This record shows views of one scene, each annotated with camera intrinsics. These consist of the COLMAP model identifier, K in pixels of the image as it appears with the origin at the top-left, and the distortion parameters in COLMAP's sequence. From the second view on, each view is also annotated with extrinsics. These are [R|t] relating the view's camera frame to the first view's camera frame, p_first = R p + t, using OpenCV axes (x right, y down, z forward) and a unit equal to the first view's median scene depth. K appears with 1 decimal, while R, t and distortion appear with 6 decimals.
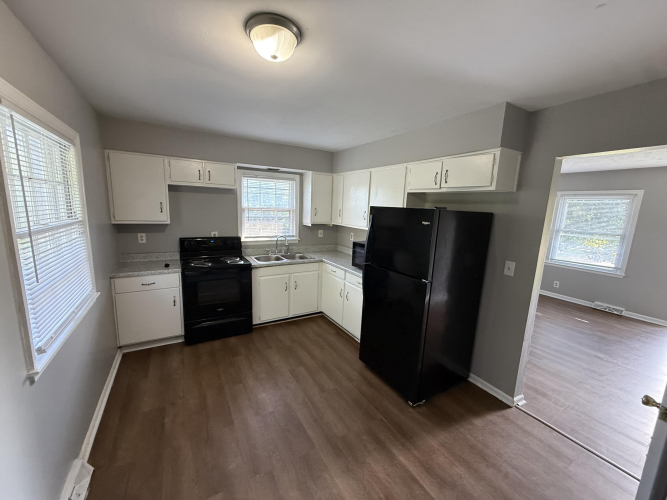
lens RADIAL K [[264.7, 0, 332.2], [0, 264.7, 250.8], [0, 0, 1]] dist [-0.001334, 0.000020]
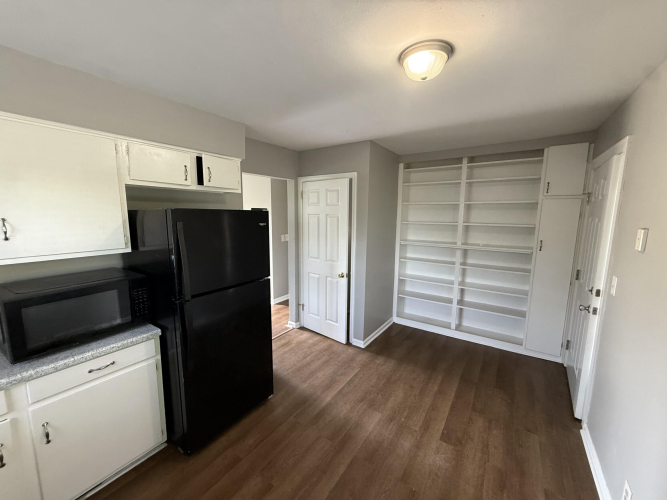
lens RADIAL K [[264.7, 0, 332.3], [0, 264.7, 250.0], [0, 0, 1]] dist [-0.001334, 0.000020]
pose [[-0.422111, -0.169732, 0.890513, -0.744546], [0.124068, 0.962257, 0.242216, -0.236801], [-0.898014, 0.212726, -0.385121, 1.236749]]
